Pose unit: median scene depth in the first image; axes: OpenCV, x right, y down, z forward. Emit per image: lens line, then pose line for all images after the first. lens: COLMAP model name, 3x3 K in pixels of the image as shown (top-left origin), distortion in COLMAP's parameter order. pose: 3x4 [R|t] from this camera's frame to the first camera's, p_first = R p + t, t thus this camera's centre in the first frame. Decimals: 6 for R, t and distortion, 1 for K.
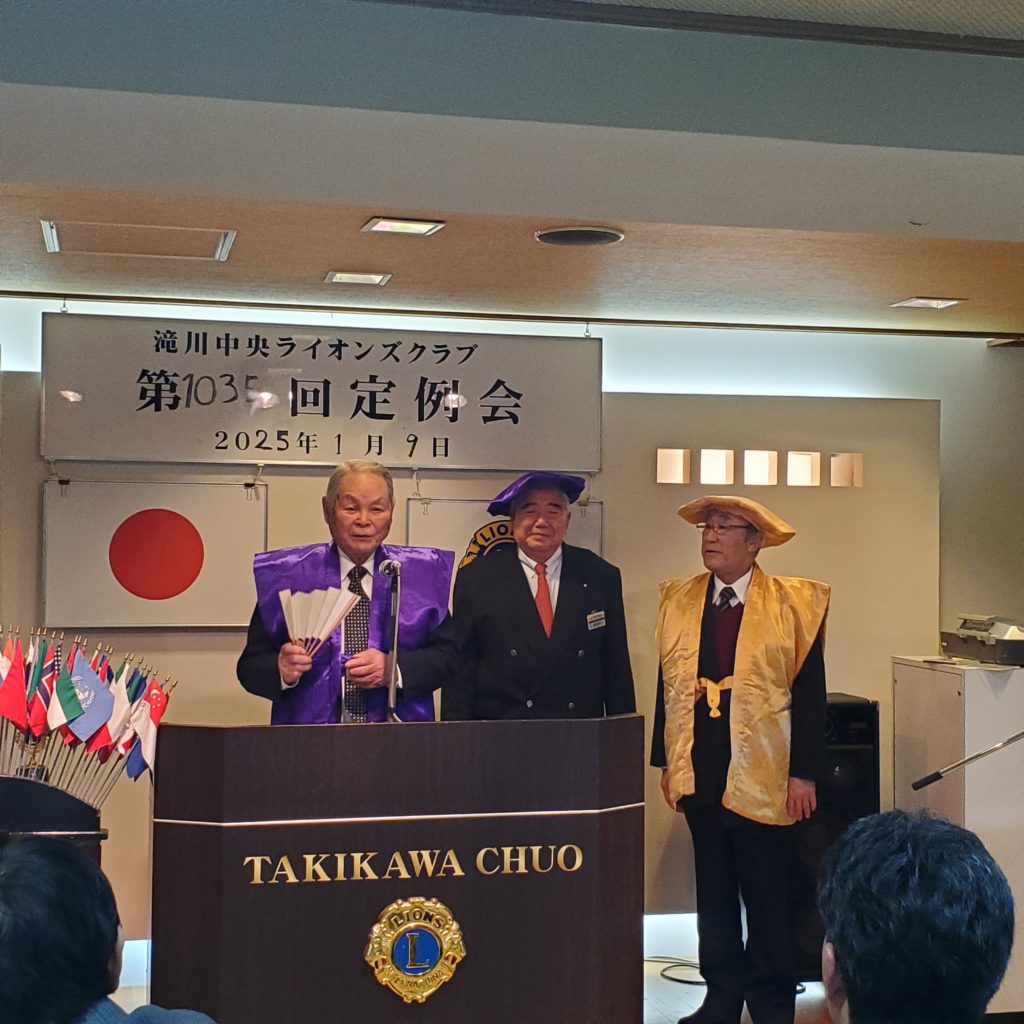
lens RADIAL K [[1648.3, 0, 512.0], [0, 1648.3, 512.0], [0, 0, 1]] dist [0.244049, -1.536115]
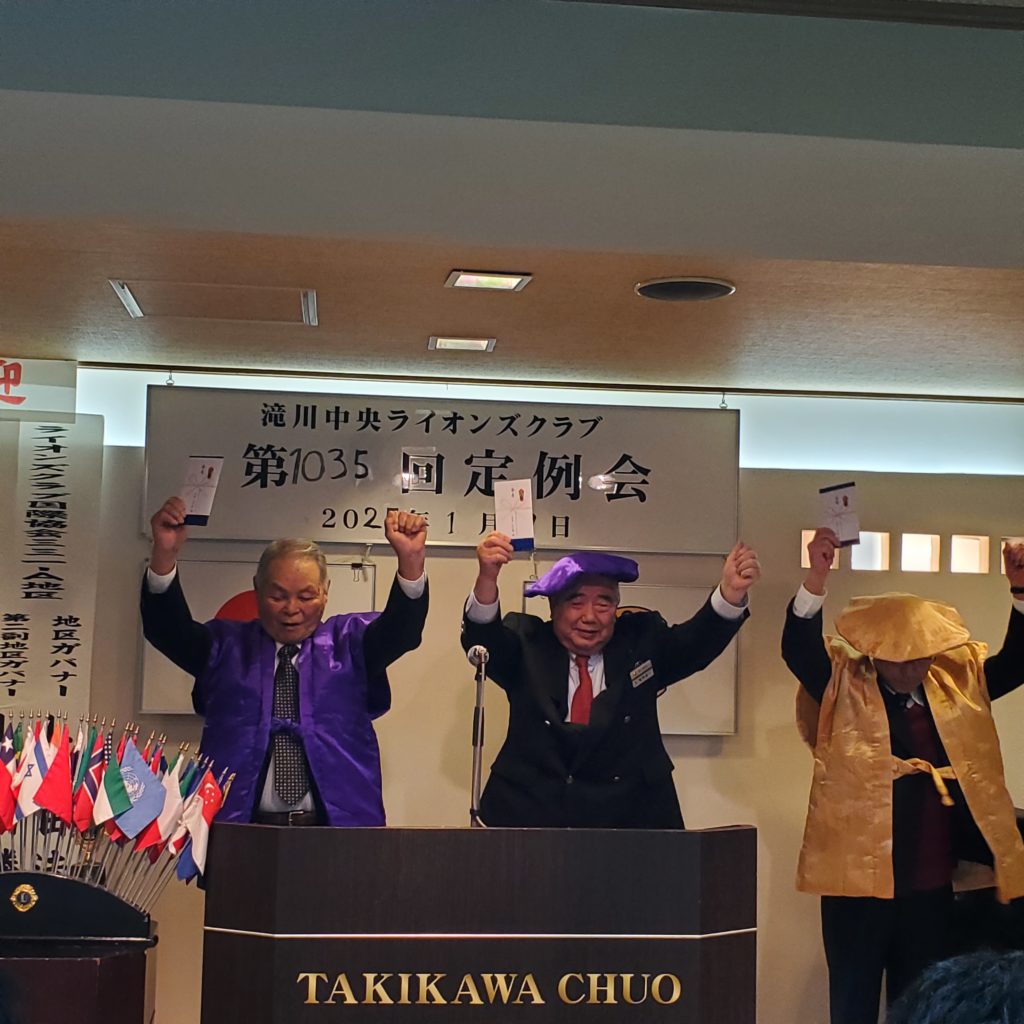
lens RADIAL K [[1648.3, 0, 512.0], [0, 1648.3, 512.0], [0, 0, 1]] dist [0.244049, -1.536115]
pose [[0.991416, 0.003078, -0.130708, 0.063562], [-0.010656, 0.998299, -0.057319, 0.007522], [0.130309, 0.058219, 0.989763, 0.096971]]
